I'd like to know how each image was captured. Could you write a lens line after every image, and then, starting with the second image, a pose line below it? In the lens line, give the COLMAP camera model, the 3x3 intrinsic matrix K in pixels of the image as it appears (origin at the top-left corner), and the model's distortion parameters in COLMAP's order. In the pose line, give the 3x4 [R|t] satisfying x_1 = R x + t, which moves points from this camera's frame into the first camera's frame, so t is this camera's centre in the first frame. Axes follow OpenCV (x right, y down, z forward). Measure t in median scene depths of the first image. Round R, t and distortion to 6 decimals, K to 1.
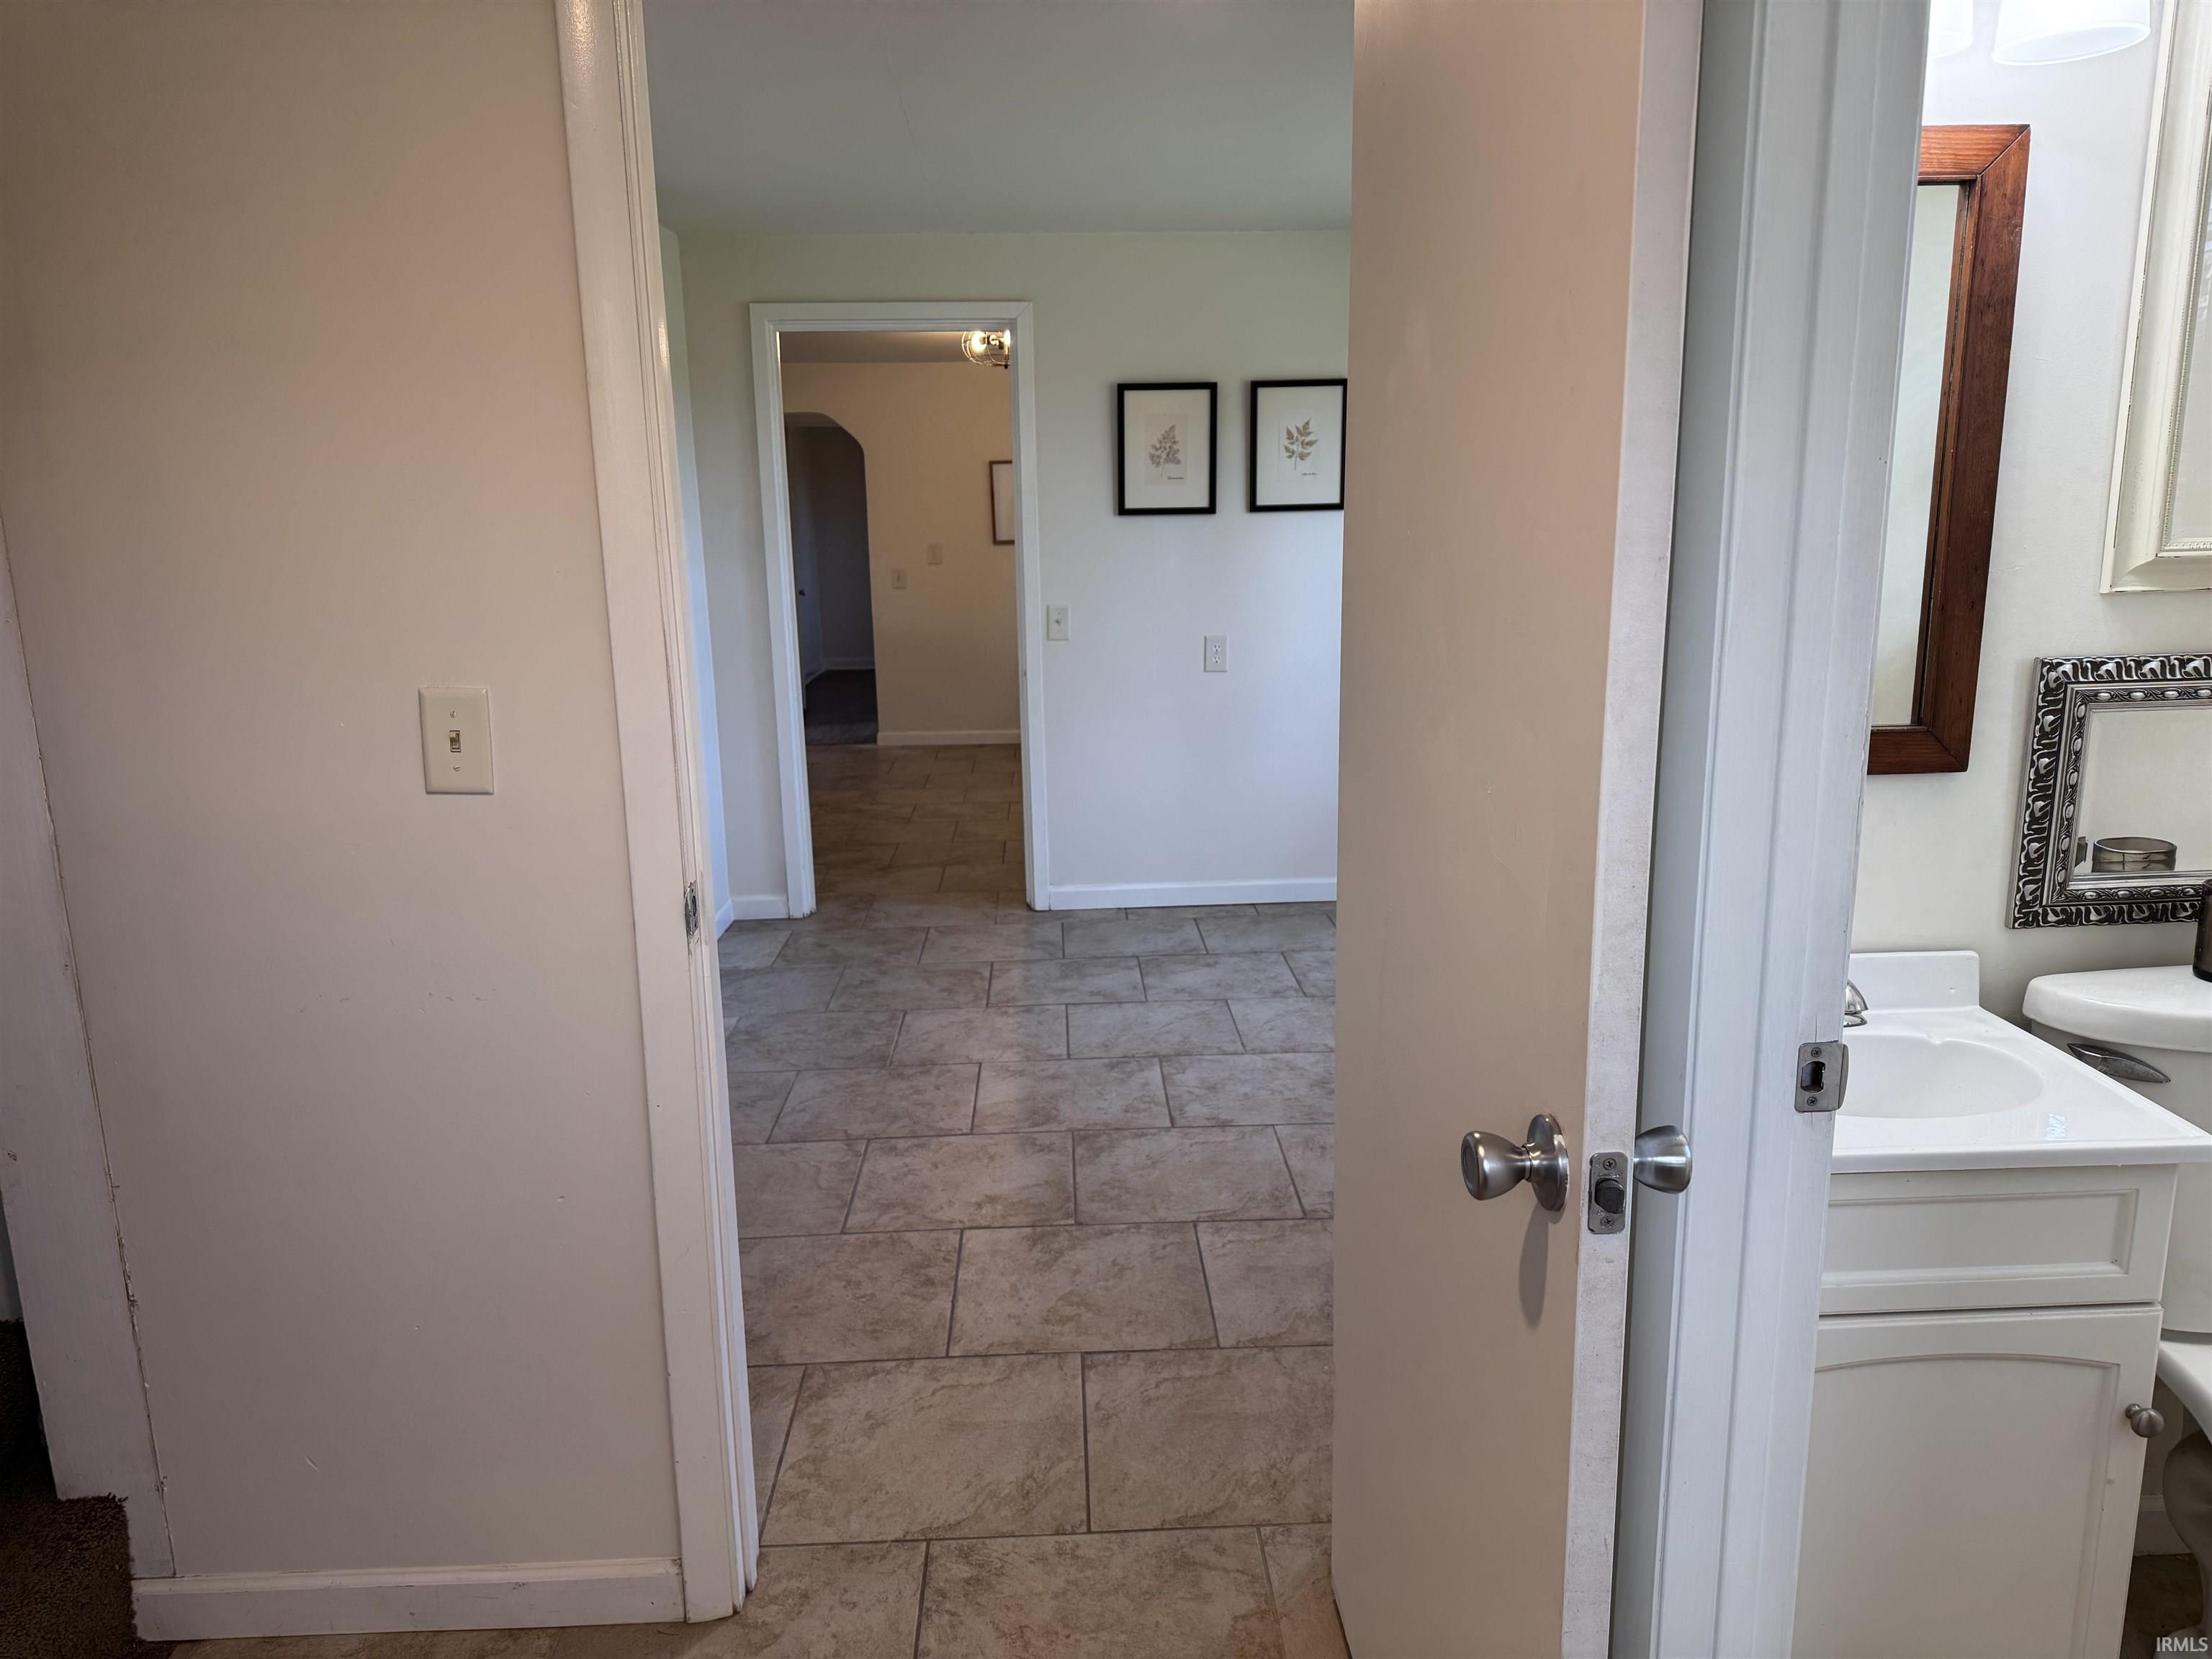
lens RADIAL K [[1555.5, 0, 1122.5], [0, 1555.5, 823.7], [0, 0, 1]] dist [0.062688, -0.072489]
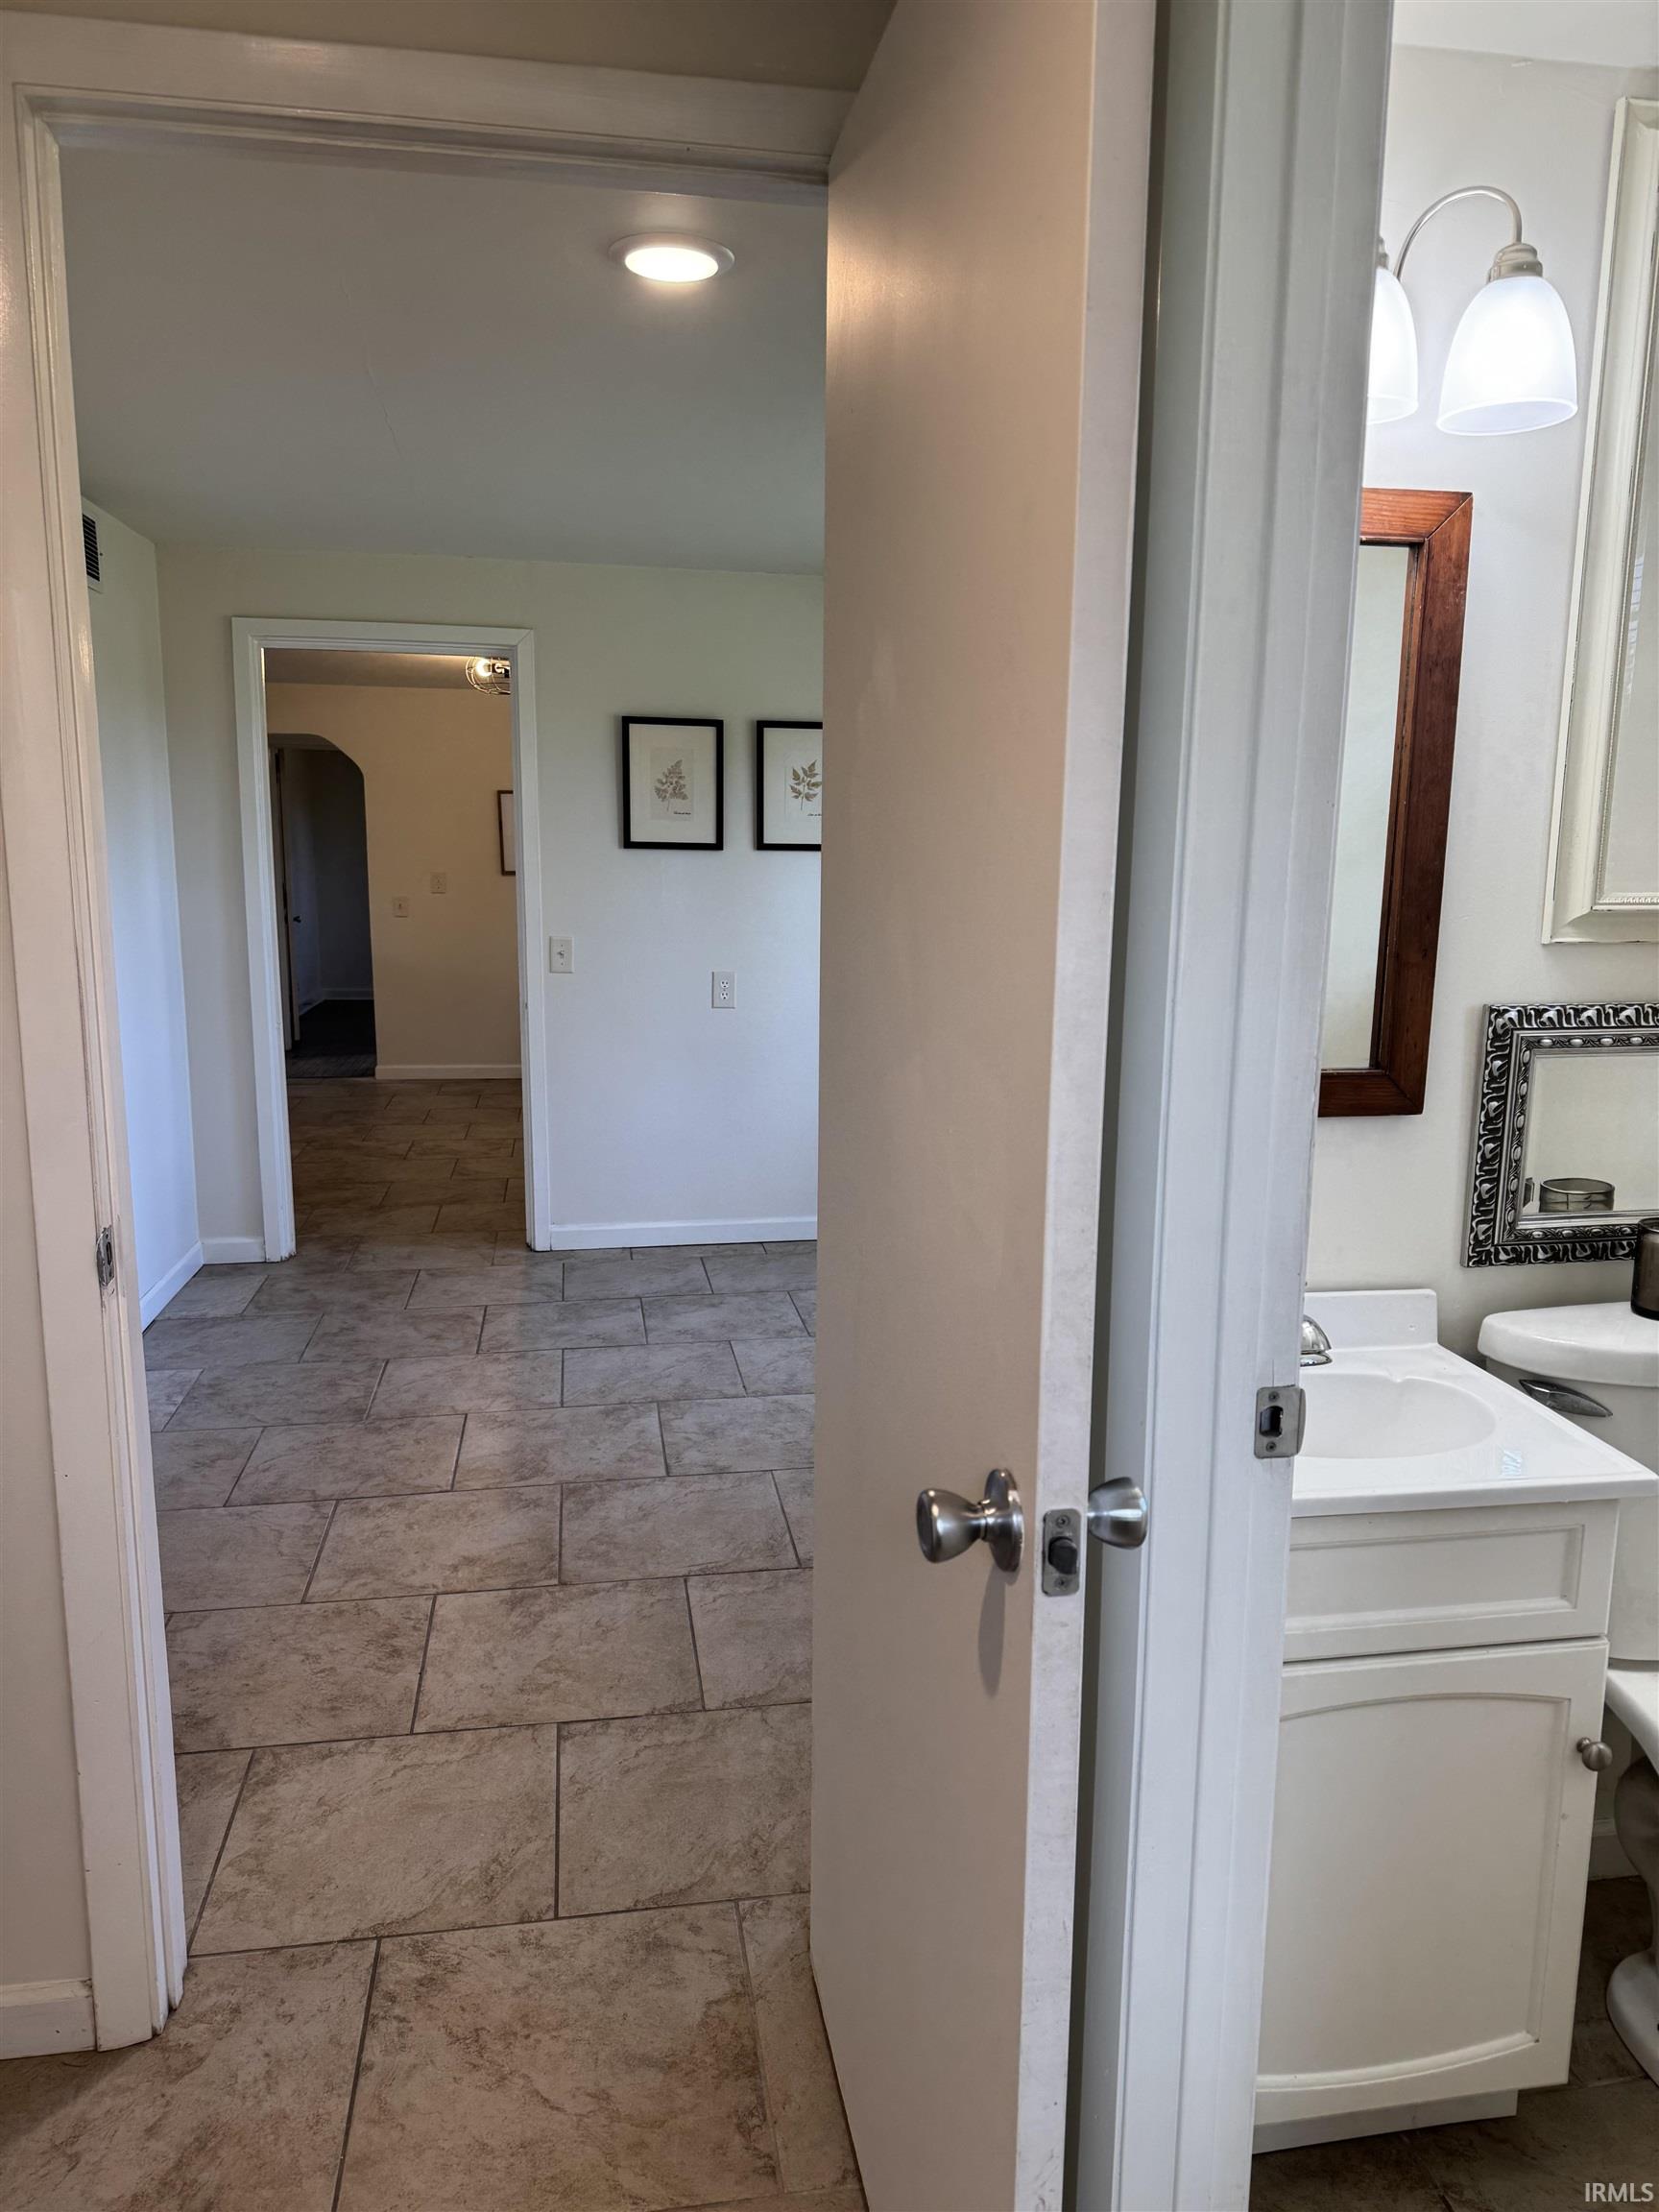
lens RADIAL K [[1555.5, 0, 848.1], [0, 1555.5, 1107.3], [0, 0, 1]] dist [0.062688, -0.072489]
pose [[0.991376, 0.006351, 0.130891, 0.029981], [-0.001820, 0.999396, -0.034707, -0.001346], [-0.131033, 0.034169, 0.990789, 0.034393]]
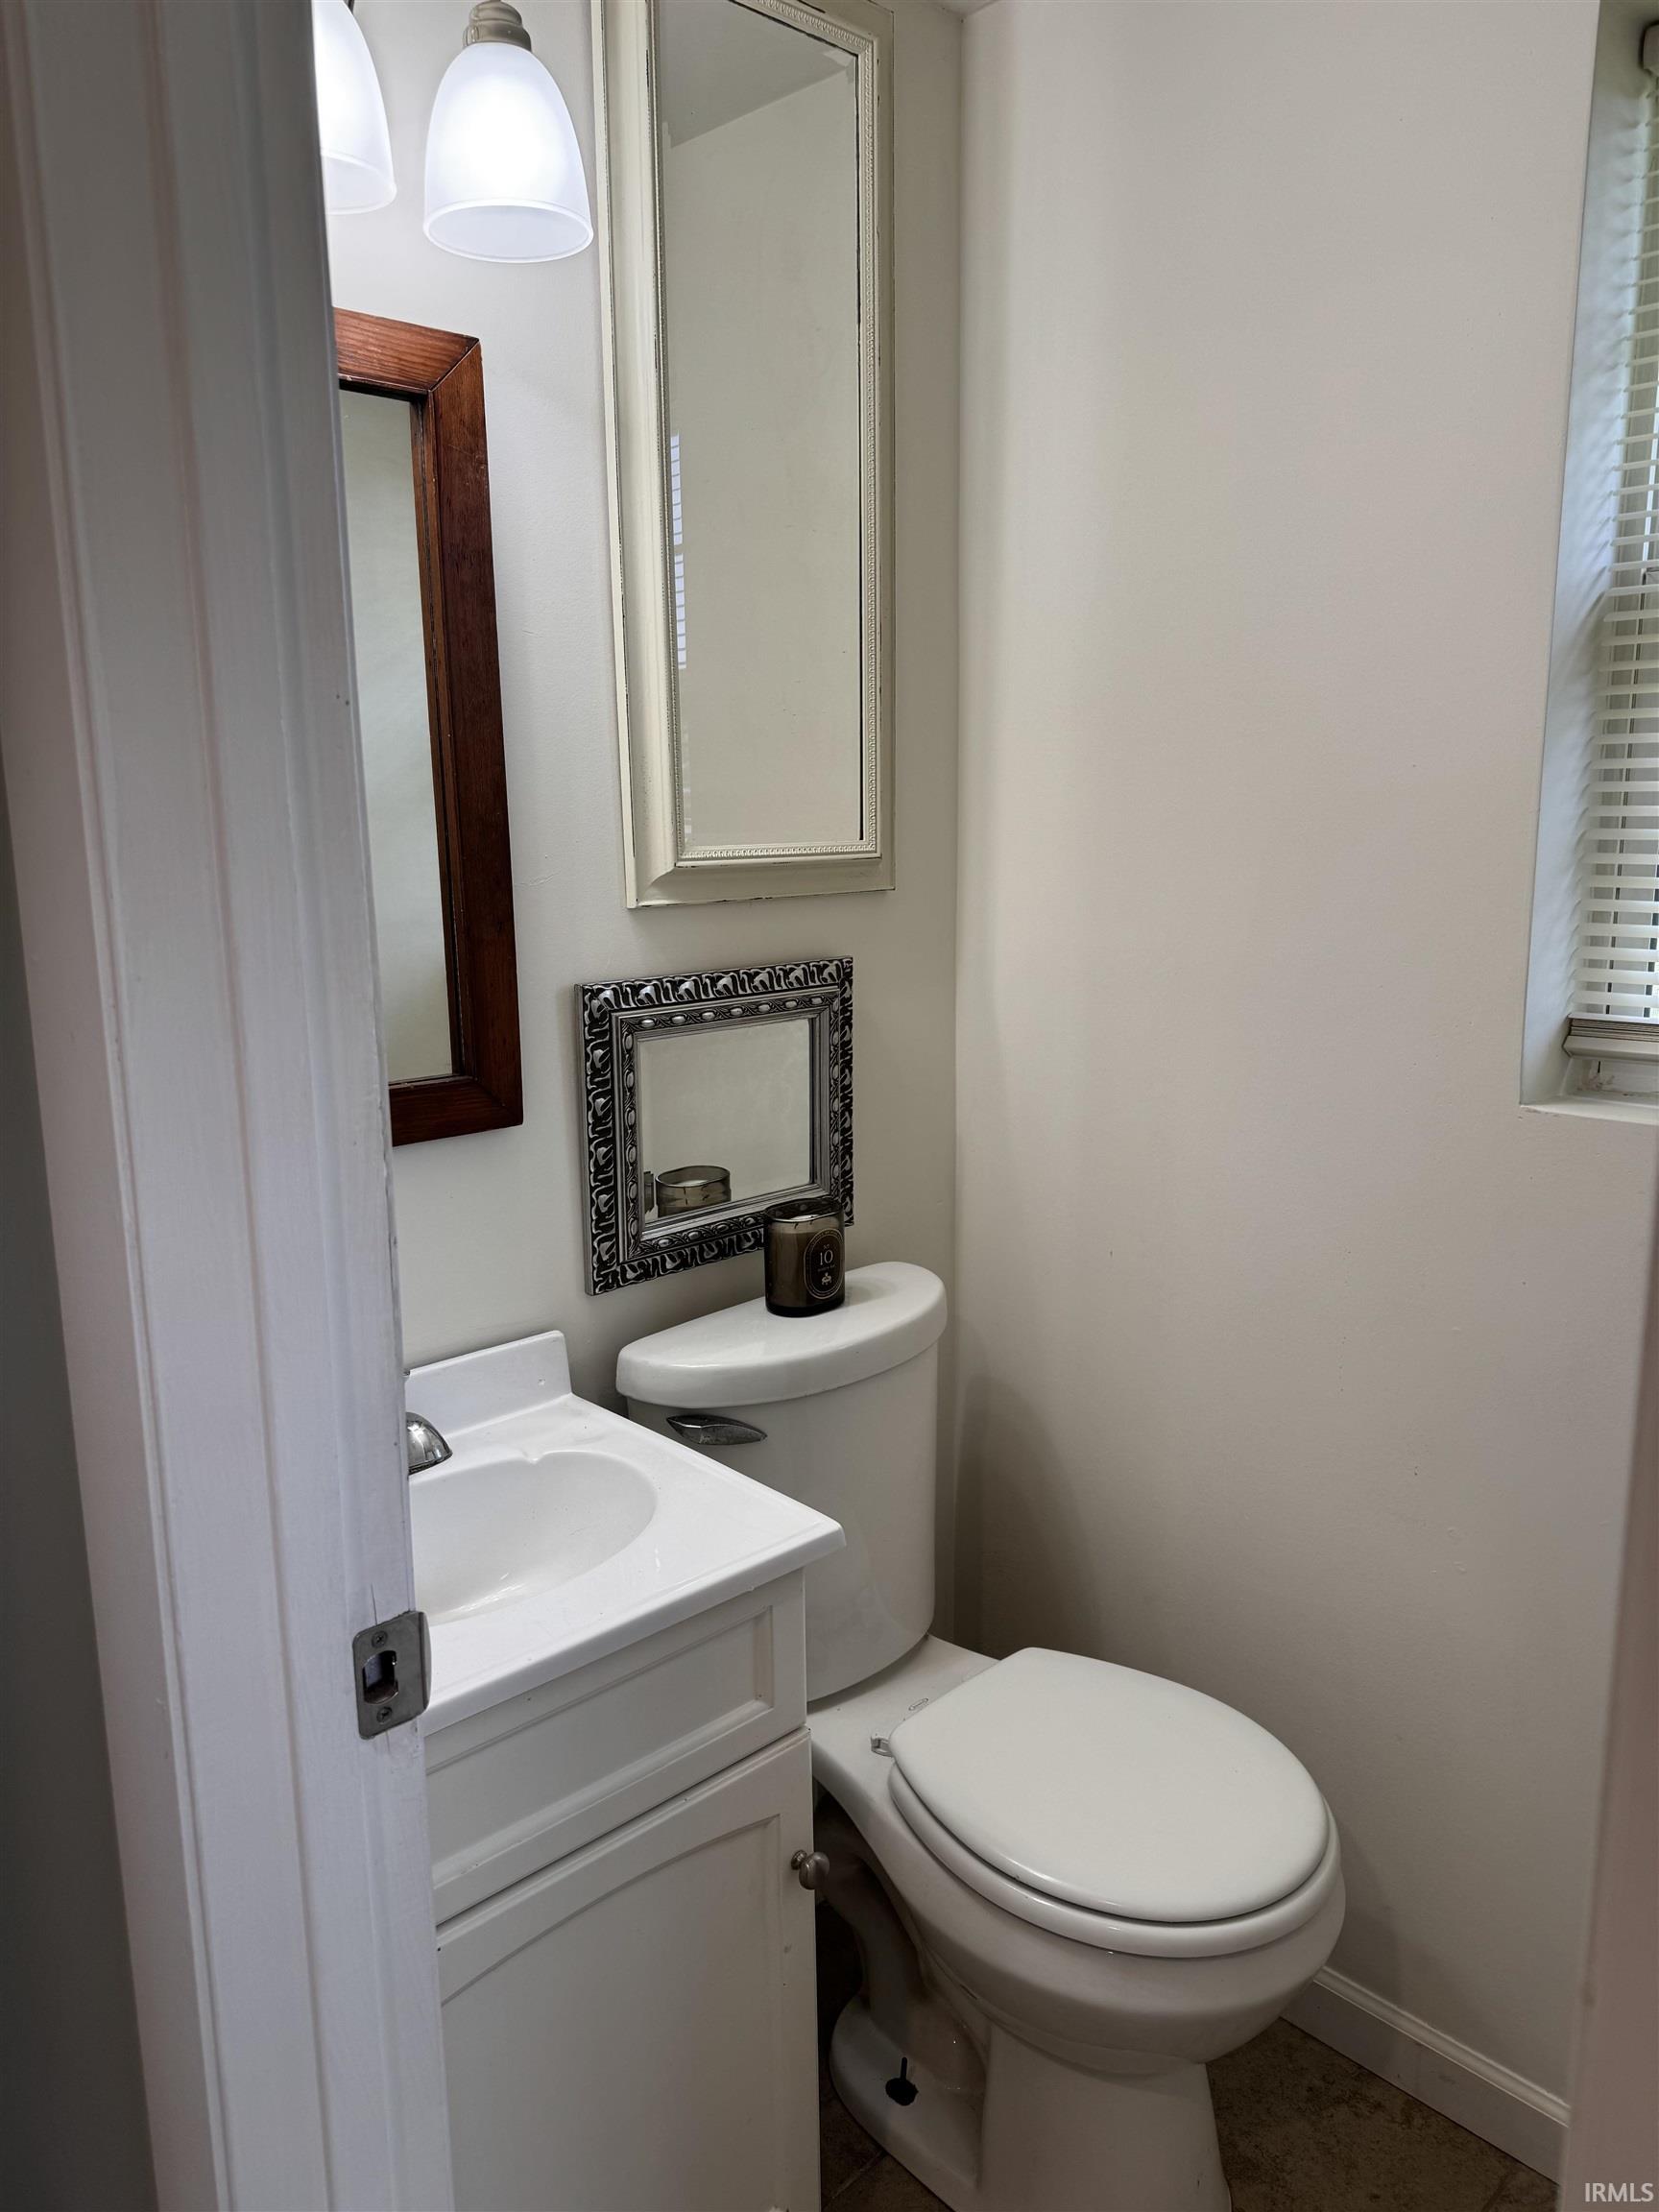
lens RADIAL K [[1555.5, 0, 843.5], [0, 1555.5, 1100.5], [0, 0, 1]] dist [0.062688, -0.072489]
pose [[0.764310, -0.105823, 0.636106, 0.139334], [0.136135, 0.990689, 0.001239, -0.023019], [-0.630315, 0.085650, 0.771601, 0.248946]]
